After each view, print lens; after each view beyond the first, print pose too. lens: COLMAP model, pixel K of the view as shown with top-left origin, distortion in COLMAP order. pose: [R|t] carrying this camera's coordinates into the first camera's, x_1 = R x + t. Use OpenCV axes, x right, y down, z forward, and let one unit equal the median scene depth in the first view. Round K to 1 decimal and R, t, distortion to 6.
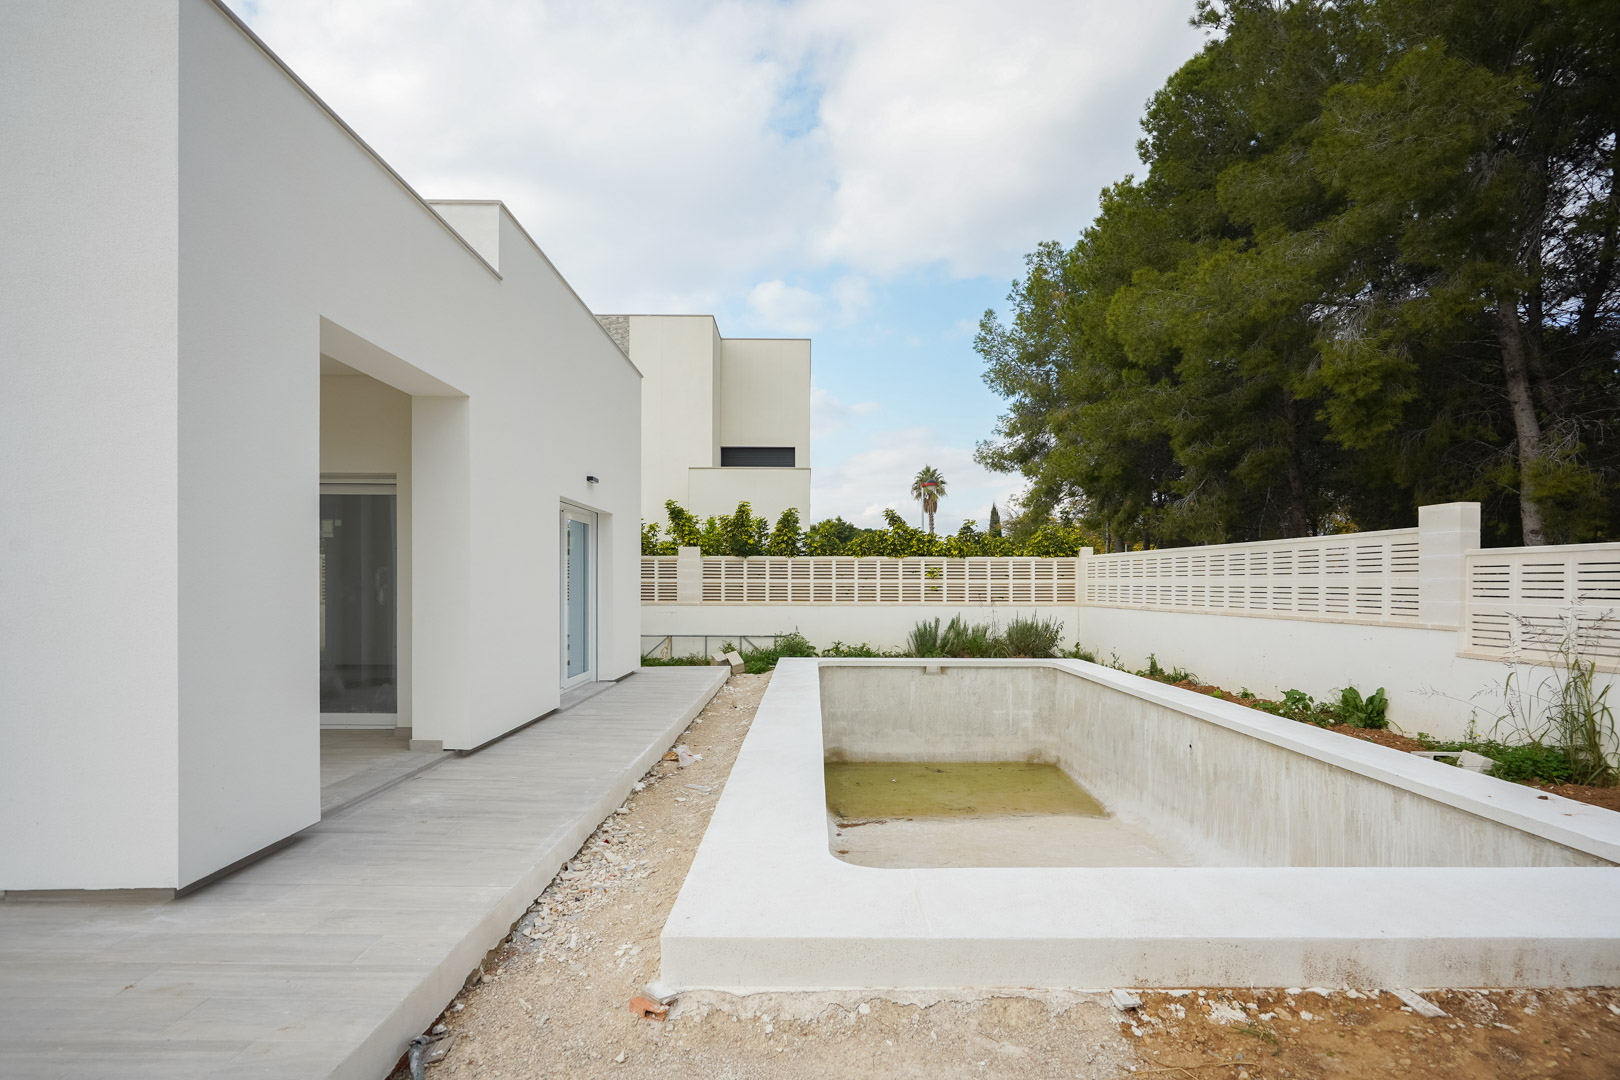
lens RADIAL K [[766.8, 0, 781.7], [0, 766.8, 582.7], [0, 0, 1]] dist [0.000743, 0.000614]
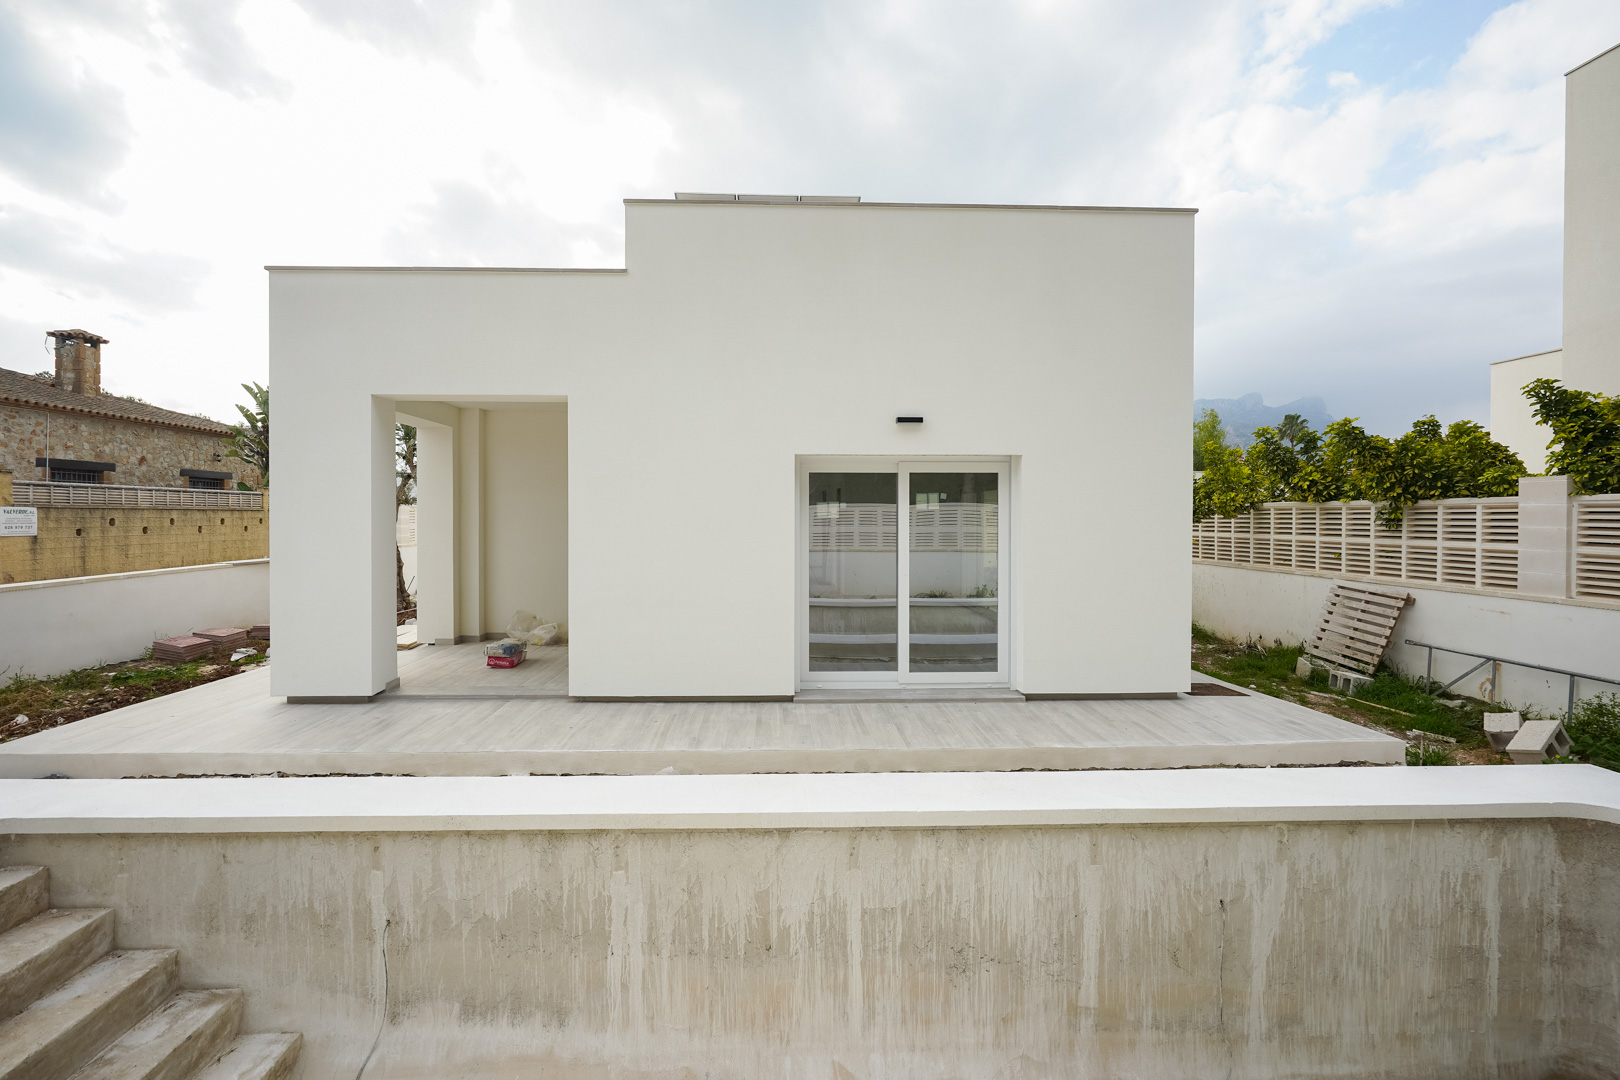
lens RADIAL K [[737.0, 0, 809.8], [0, 737.0, 518.3], [0, 0, 1]] dist [-0.004802, -0.000291]
pose [[0.056865, -0.000959, -0.998381, 0.307316], [0.000690, 0.999999, -0.000921, -0.021612], [0.998382, -0.000637, 0.056866, 0.540240]]
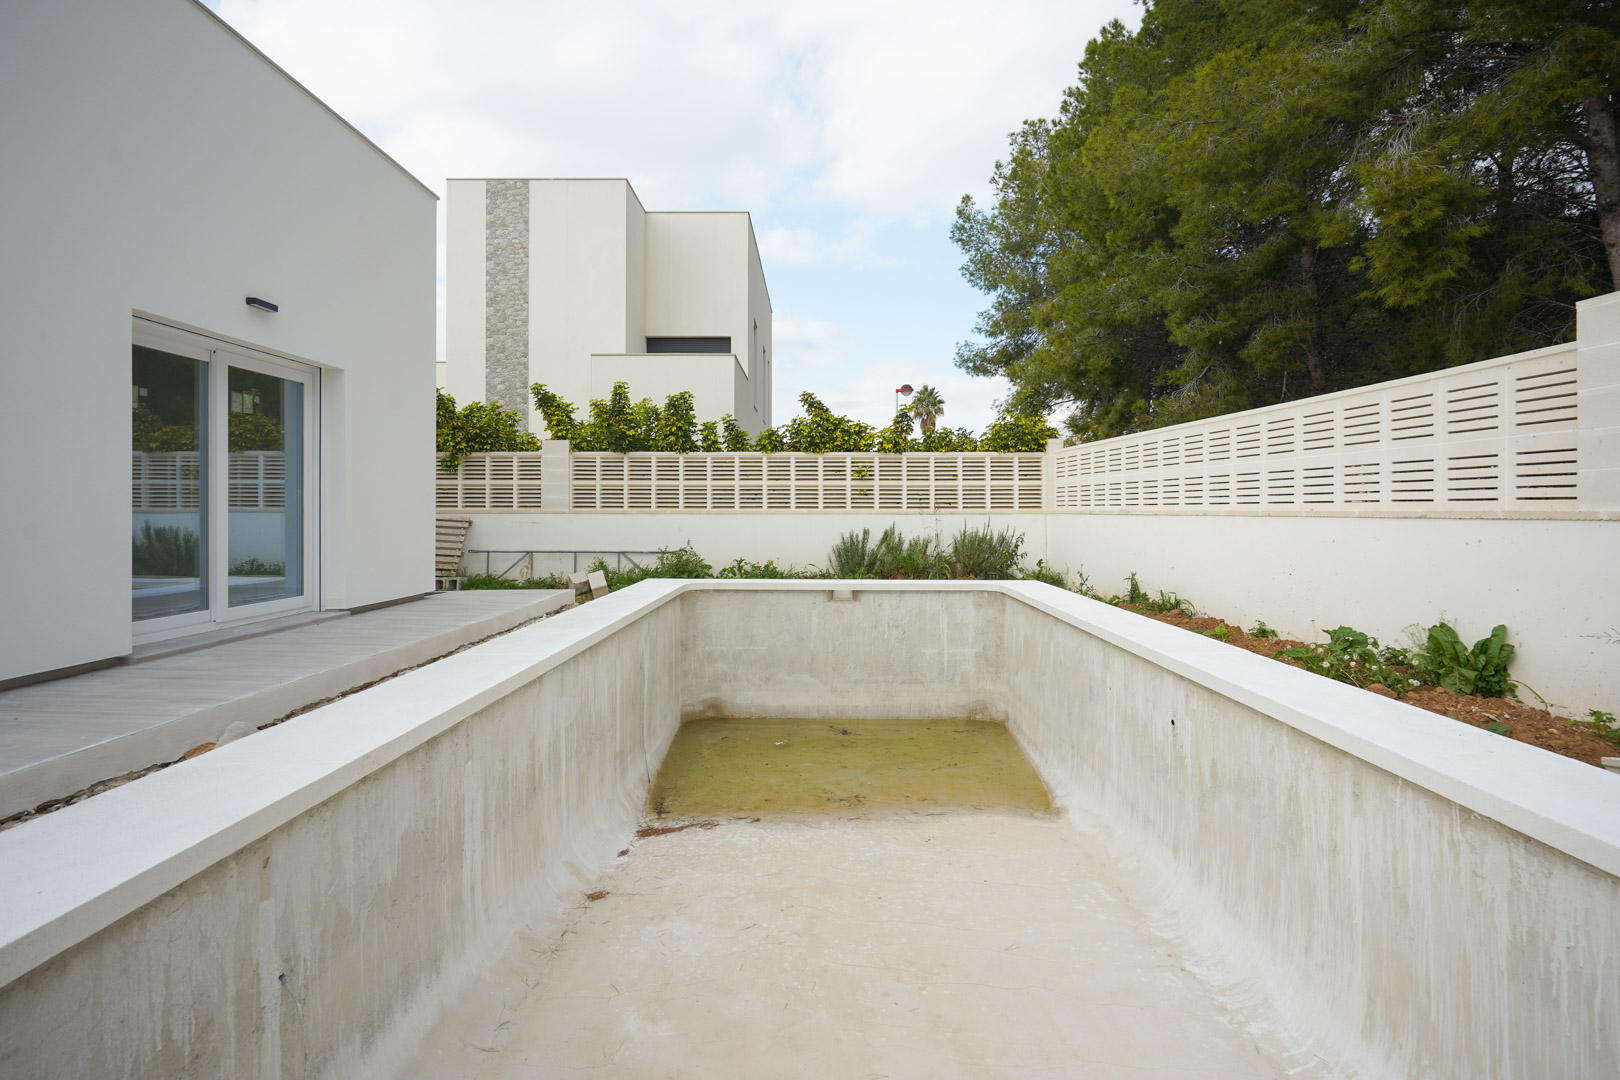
lens RADIAL K [[747.8, 0, 791.4], [0, 747.8, 501.6], [0, 0, 1]] dist [-0.000321, 0.000538]
pose [[0.999935, -0.000543, -0.011402, 0.136047], [0.000409, 0.999930, -0.011783, 0.026837], [0.011408, 0.011777, 0.999866, 0.231248]]
